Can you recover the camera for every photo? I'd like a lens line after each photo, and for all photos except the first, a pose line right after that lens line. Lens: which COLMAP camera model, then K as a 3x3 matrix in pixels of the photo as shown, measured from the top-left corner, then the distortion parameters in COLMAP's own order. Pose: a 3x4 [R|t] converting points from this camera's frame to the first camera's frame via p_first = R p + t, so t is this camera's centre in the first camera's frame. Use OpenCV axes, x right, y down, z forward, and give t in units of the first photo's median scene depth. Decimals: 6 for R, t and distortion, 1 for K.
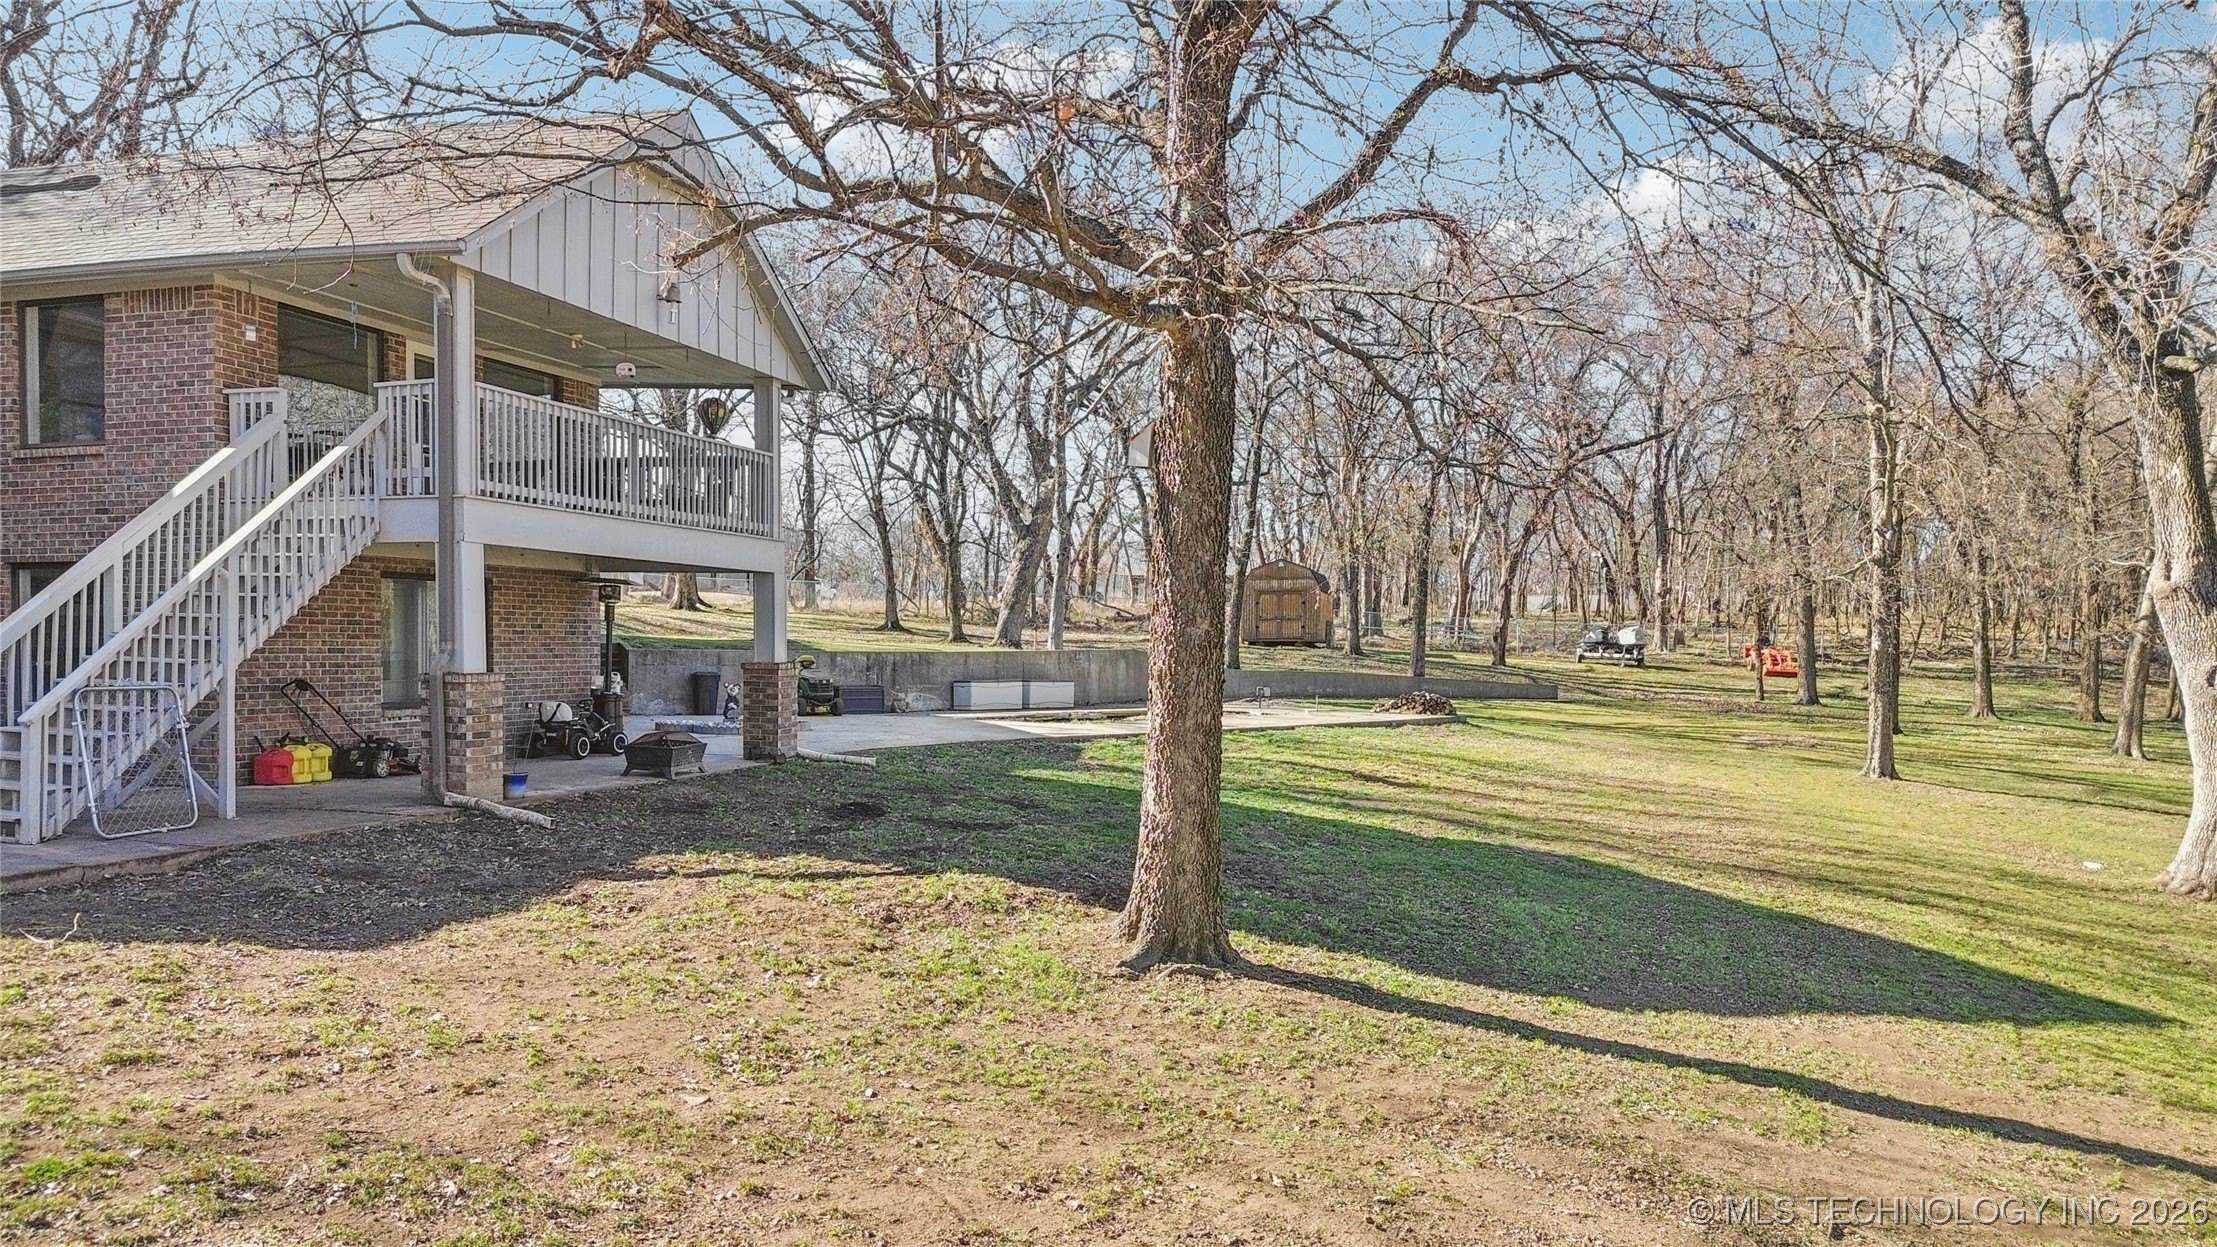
lens RADIAL K [[1515.7, 0, 1109.4], [0, 1515.7, 675.8], [0, 0, 1]] dist [0.022574, -0.047807]
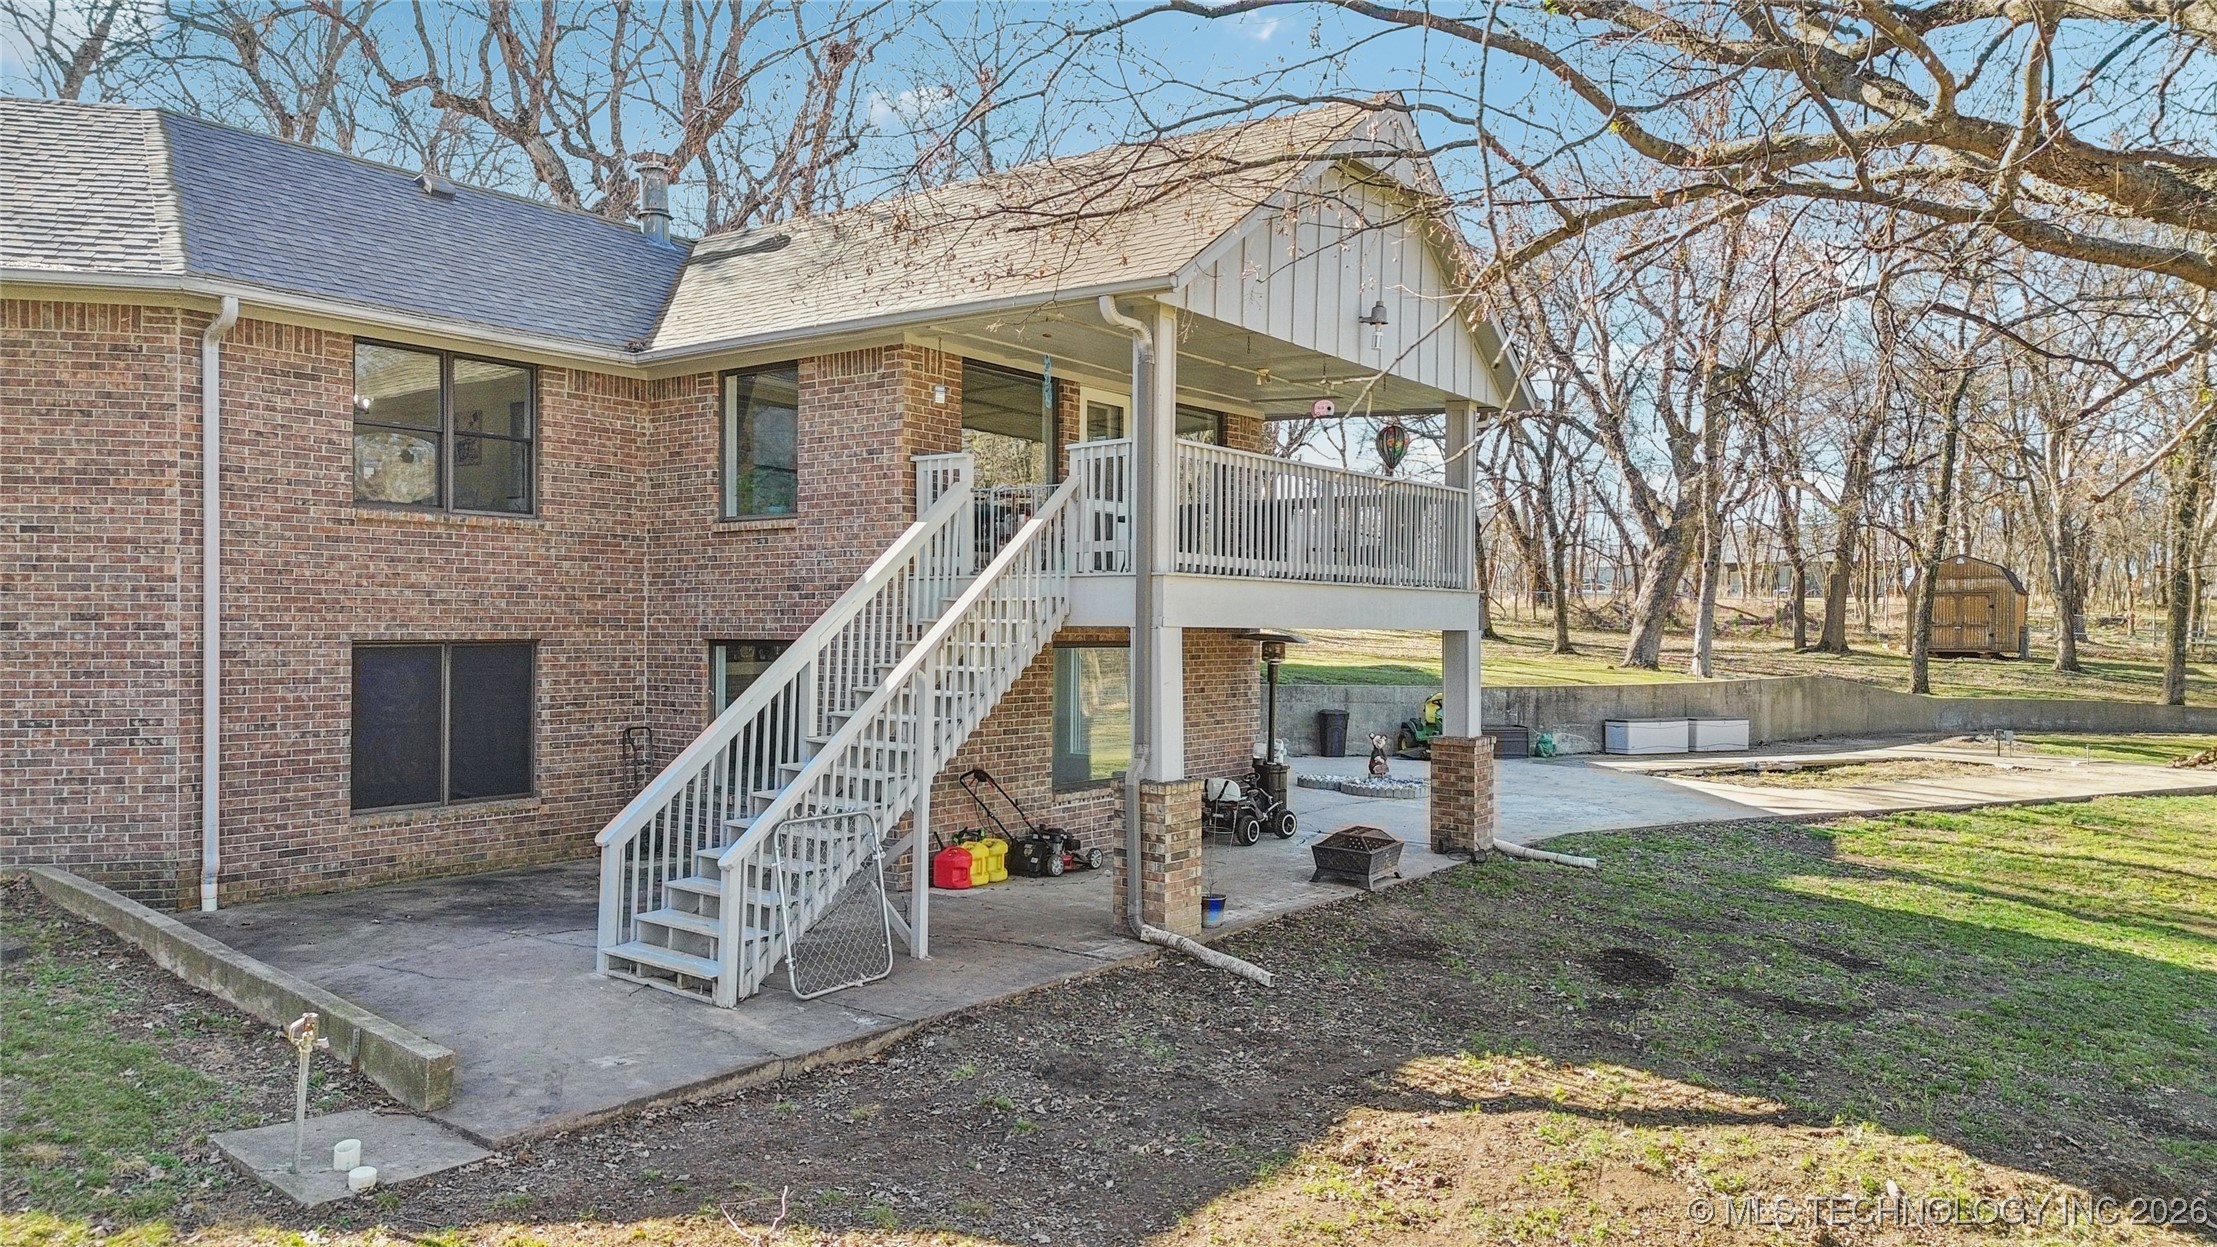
lens RADIAL K [[1598.8, 0, 1110.2], [0, 1598.8, 627.0], [0, 0, 1]] dist [0.041892, -0.001421]
pose [[0.929877, -0.003487, -0.367854, -0.115483], [-0.010946, 0.999250, -0.037143, -0.050831], [0.367708, 0.038565, 0.929141, 0.147948]]
